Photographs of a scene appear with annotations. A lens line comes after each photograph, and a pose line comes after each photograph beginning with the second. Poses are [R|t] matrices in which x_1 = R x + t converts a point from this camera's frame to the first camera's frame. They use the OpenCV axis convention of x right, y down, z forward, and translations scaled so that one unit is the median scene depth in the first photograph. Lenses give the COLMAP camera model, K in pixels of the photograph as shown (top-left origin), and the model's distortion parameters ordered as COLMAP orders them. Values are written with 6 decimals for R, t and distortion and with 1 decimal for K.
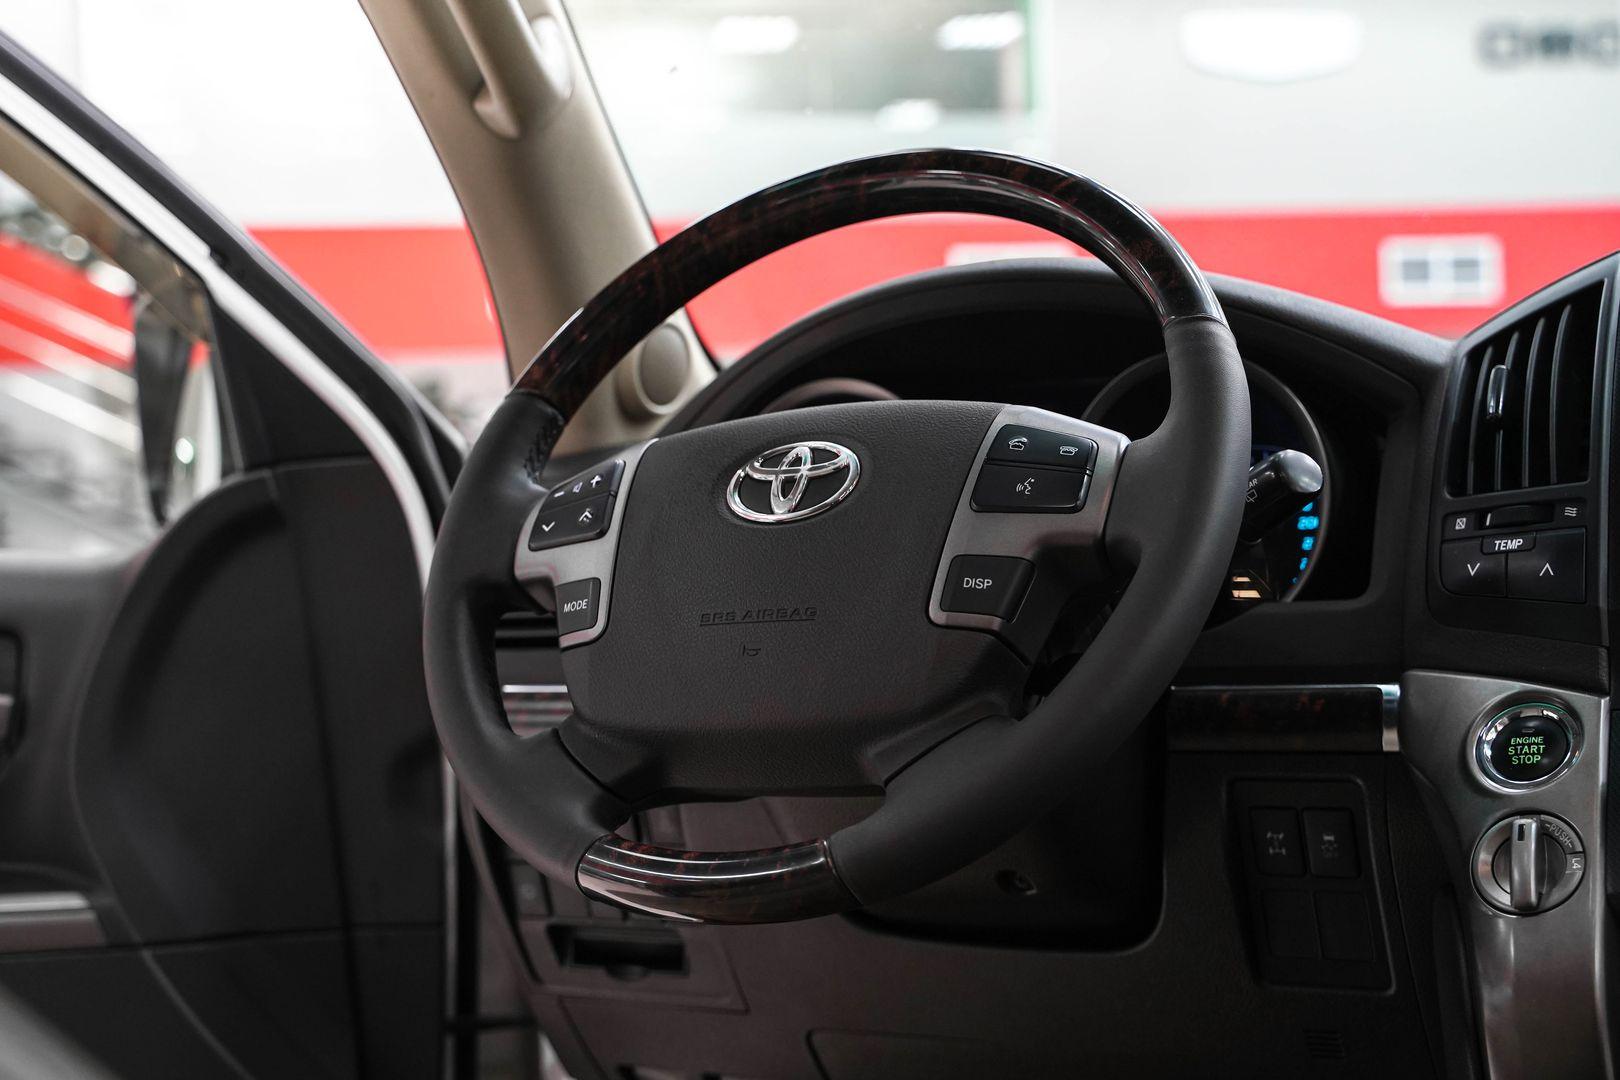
lens RADIAL K [[2220.0, 0, 810.4], [0, 2220.0, 498.6], [0, 0, 1]] dist [0.067544, 0.024877]
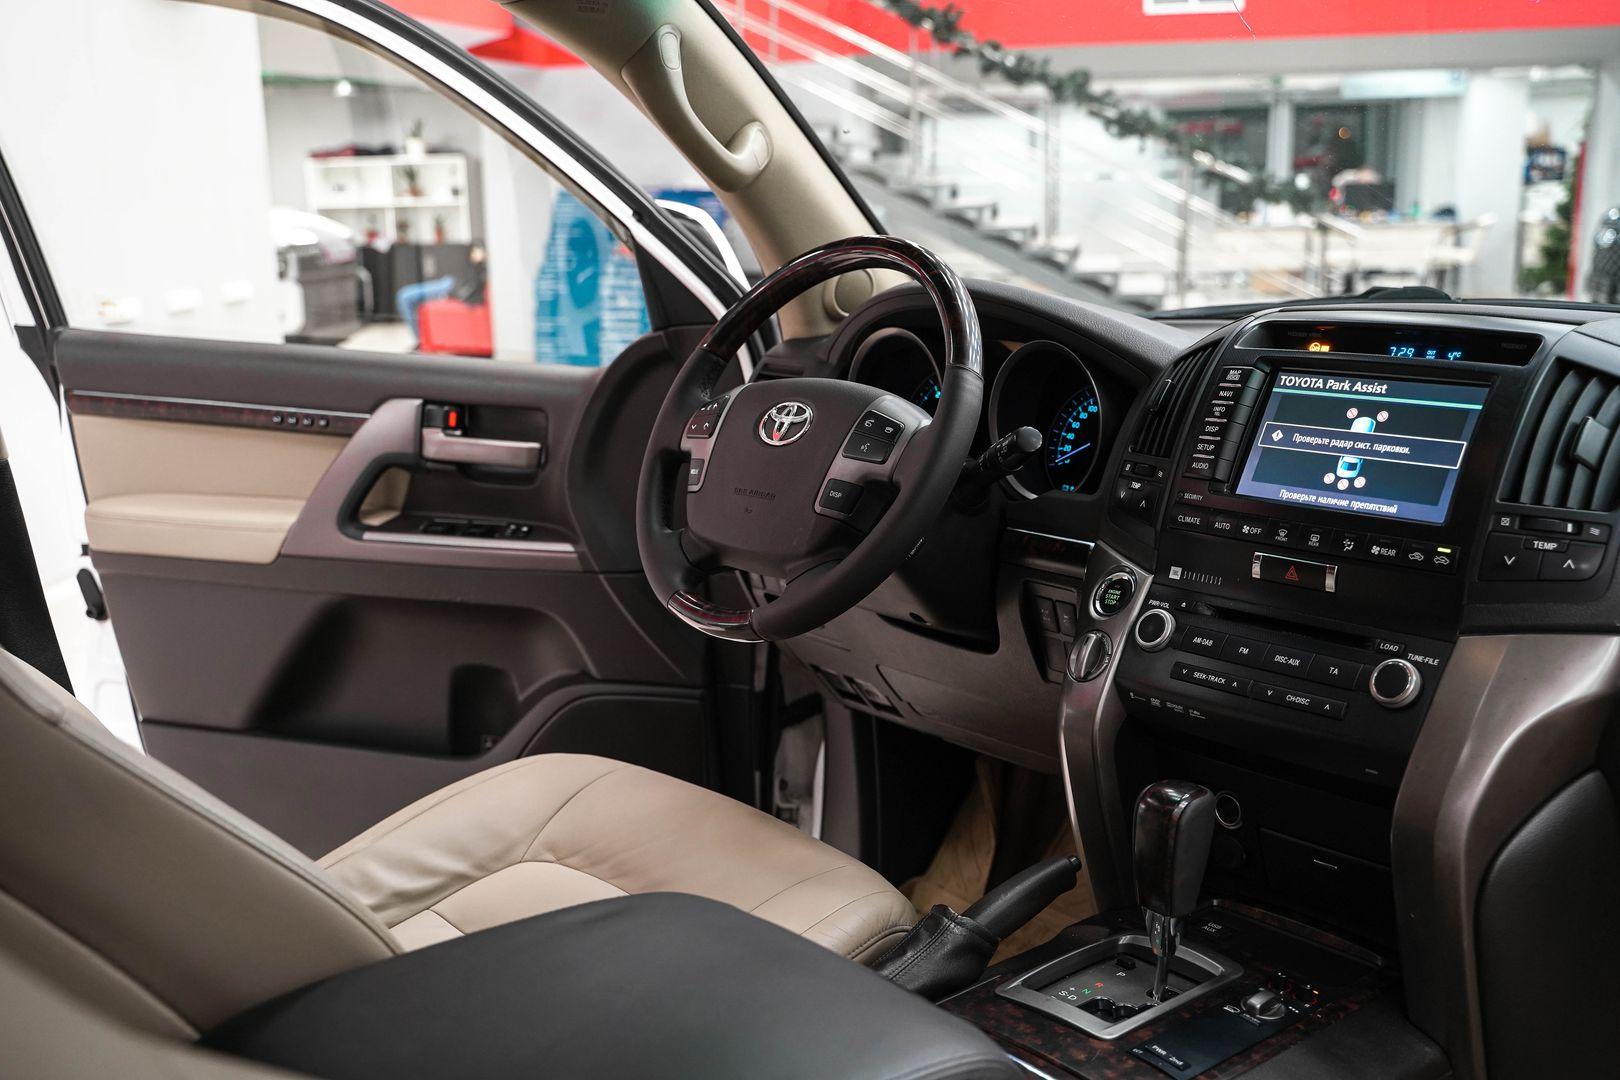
lens RADIAL K [[1677.0, 0, 807.5], [0, 1677.0, 530.6], [0, 0, 1]] dist [-0.033559, 0.074163]
pose [[0.933041, 0.096475, -0.346593, 0.547649], [-0.010447, 0.970234, 0.241943, -0.281821], [0.359618, -0.222122, 0.906276, -0.389585]]
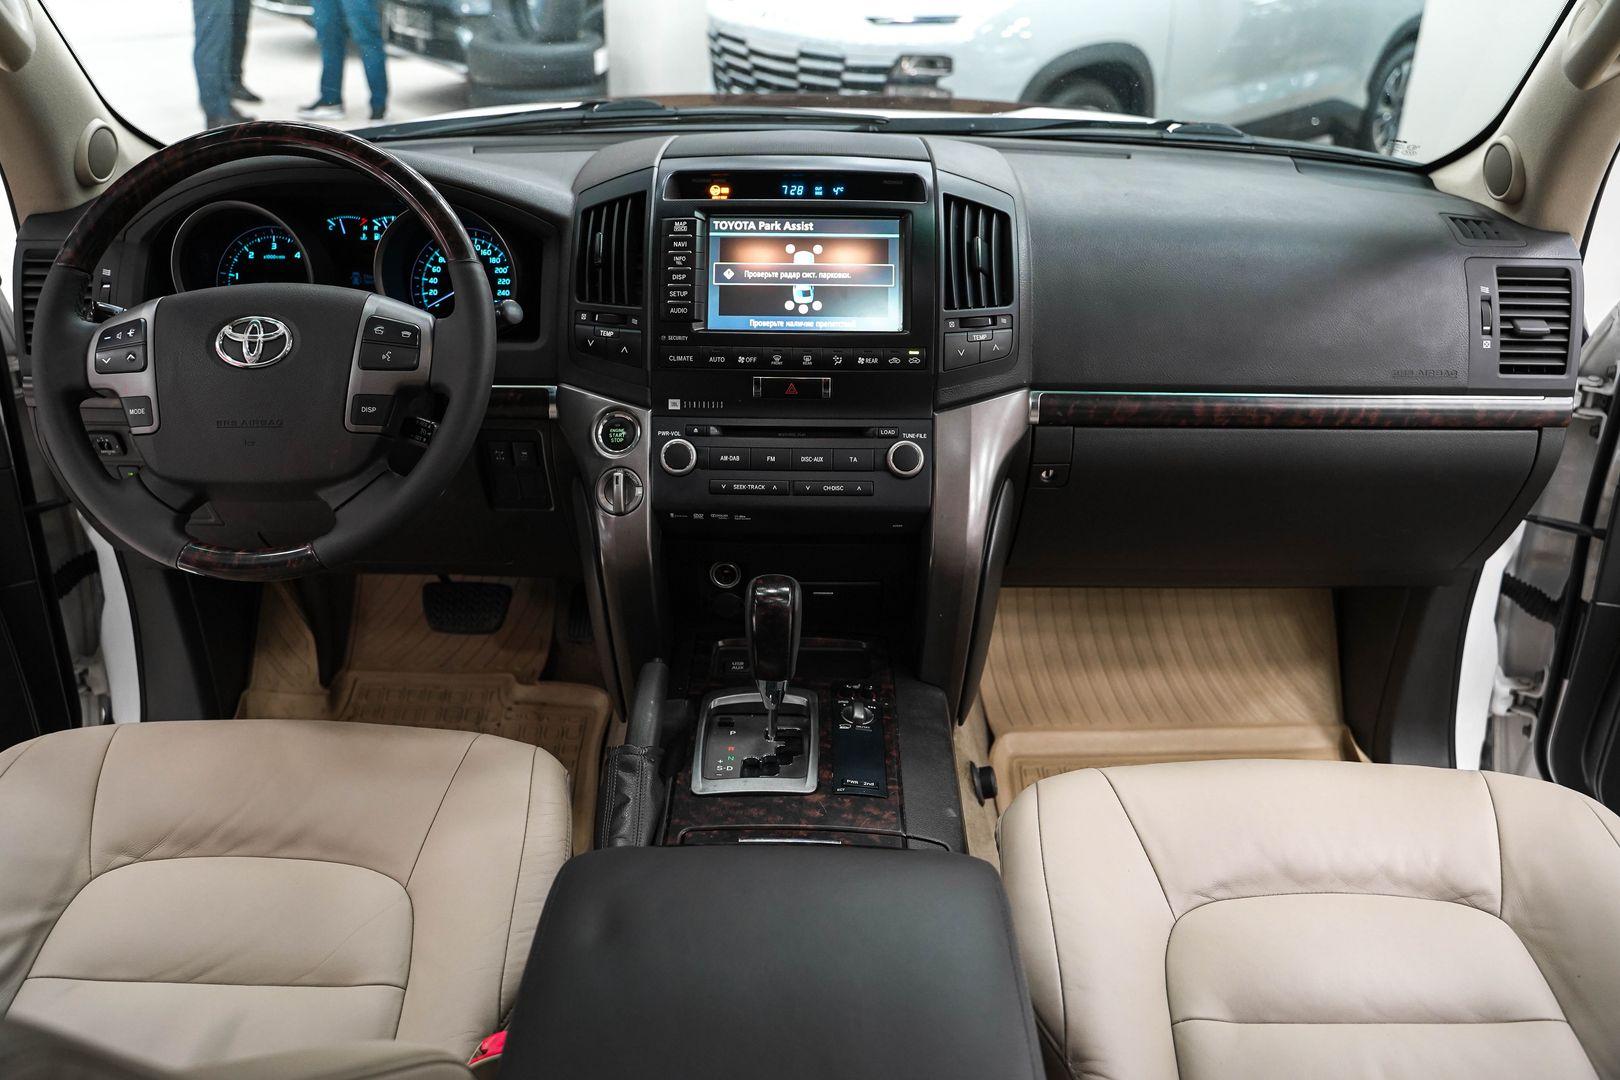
lens RADIAL K [[1347.3, 0, 806.5], [0, 1347.3, 523.9], [0, 0, 1]] dist [-0.130835, 0.116888]
pose [[0.876180, -0.167144, 0.452074, -0.129742], [-0.066317, 0.887218, 0.456560, -0.415551], [-0.477400, -0.430009, 0.766278, -0.150662]]
